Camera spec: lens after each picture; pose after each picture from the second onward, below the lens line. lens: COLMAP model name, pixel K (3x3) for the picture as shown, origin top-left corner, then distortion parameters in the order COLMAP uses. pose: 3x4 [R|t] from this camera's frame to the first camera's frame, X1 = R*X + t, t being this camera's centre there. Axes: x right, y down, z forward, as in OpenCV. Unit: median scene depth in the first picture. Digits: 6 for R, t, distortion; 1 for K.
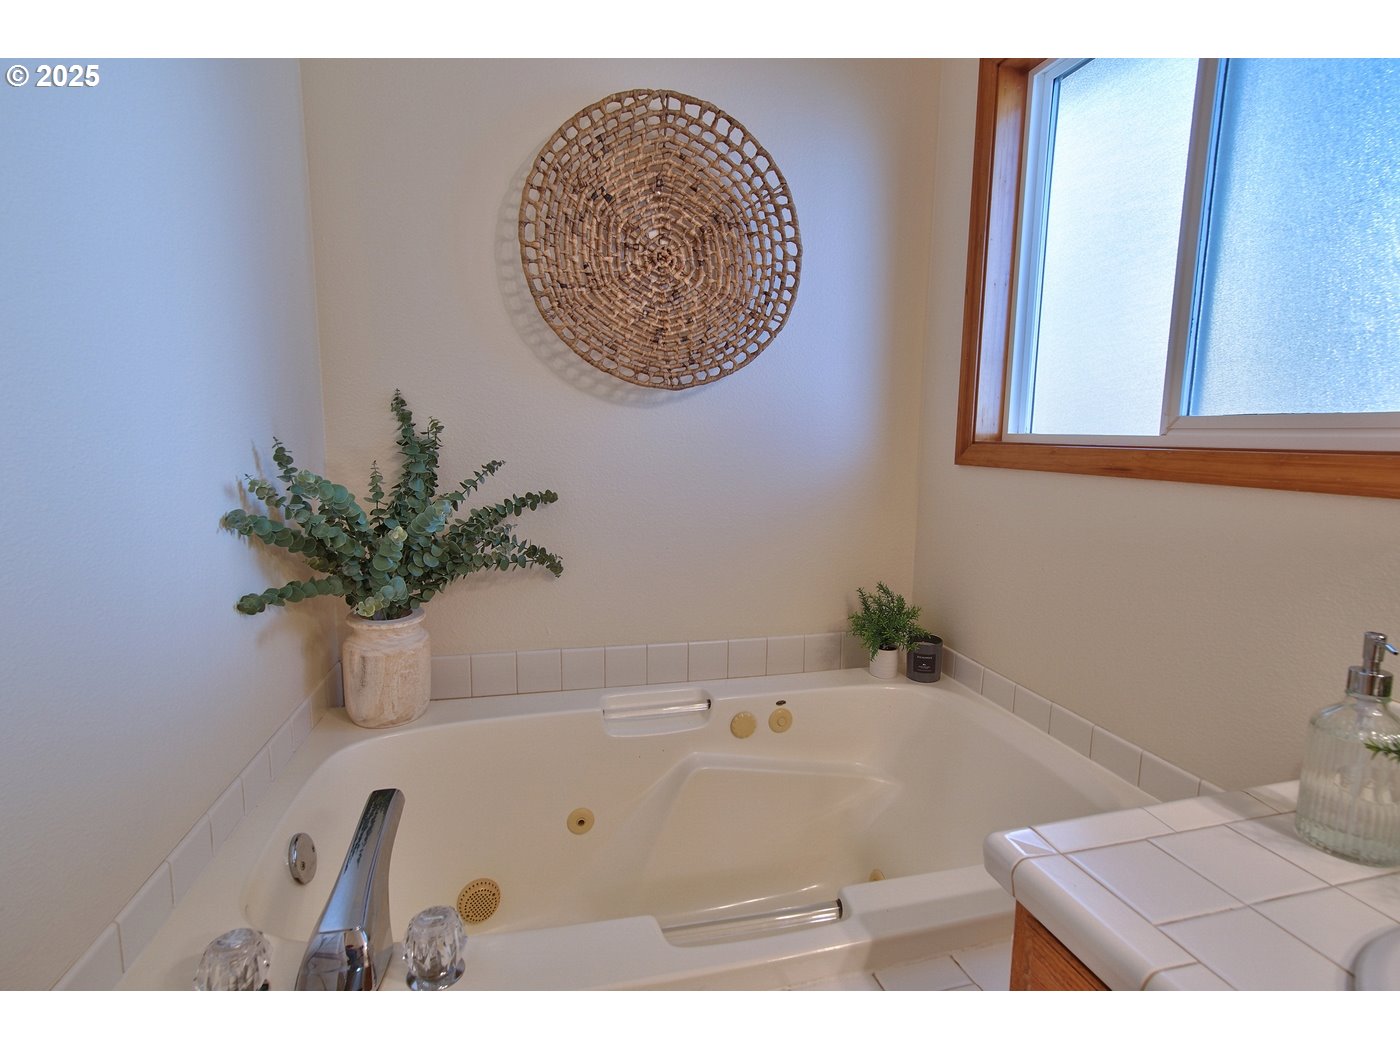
lens RADIAL K [[665.2, 0, 698.6], [0, 665.2, 549.4], [0, 0, 1]] dist [-0.051821, 0.000315]
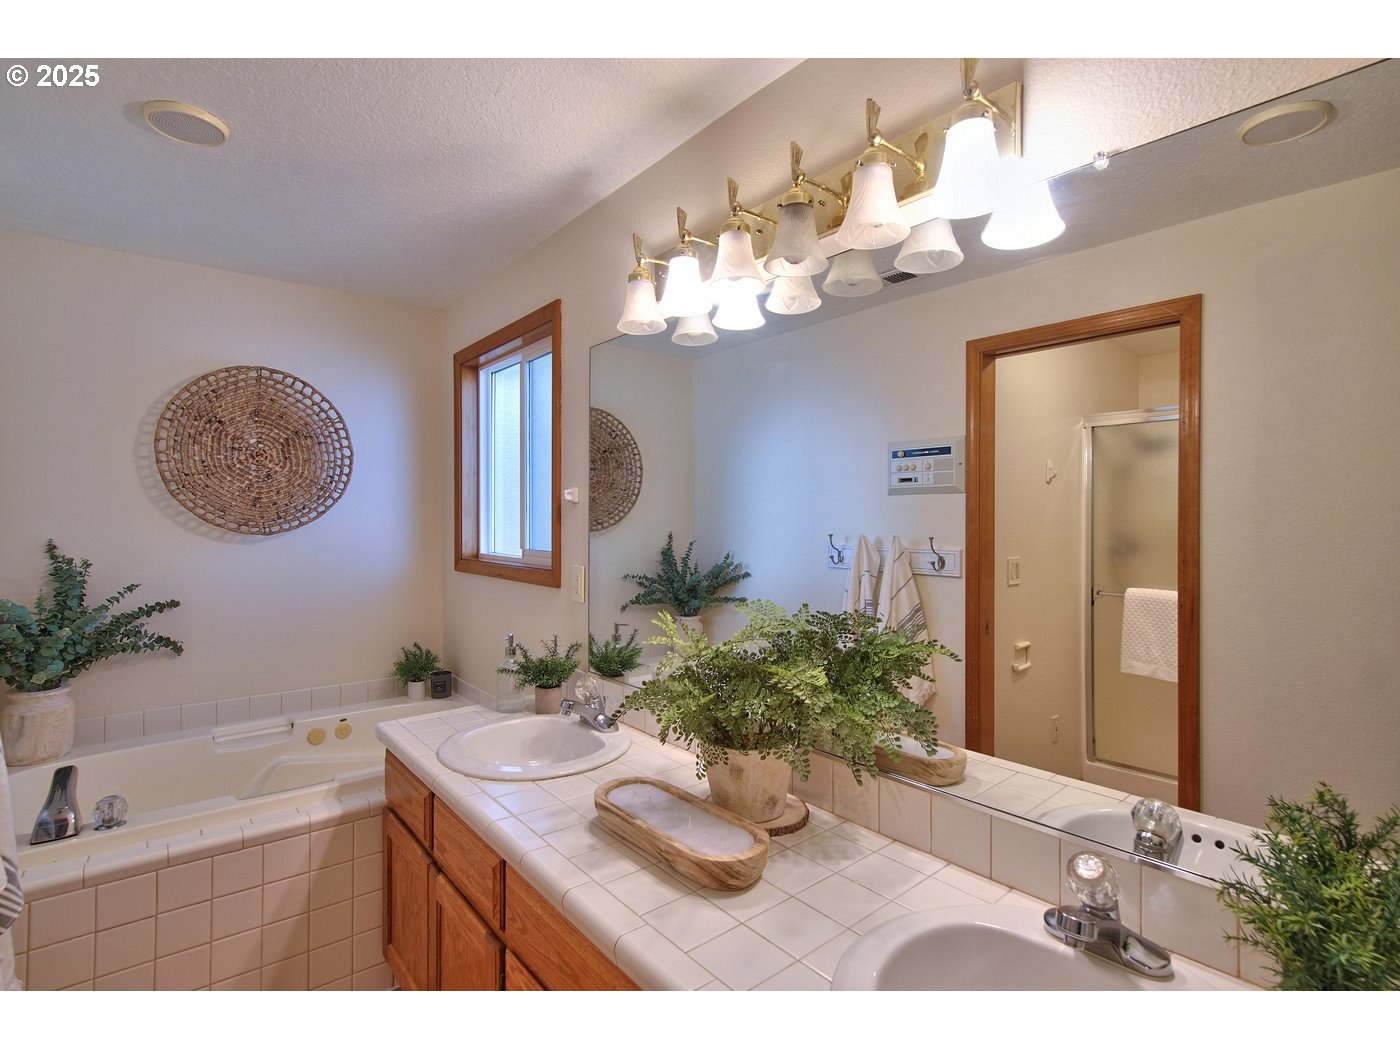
lens RADIAL K [[671.1, 0, 700.0], [0, 671.1, 525.0], [0, 0, 1]] dist [-0.024206, 0.007297]
pose [[0.894080, -0.013200, 0.447712, 0.191049], [0.082977, 0.987145, -0.136601, 0.054728], [-0.440154, 0.159283, 0.883682, -0.973080]]
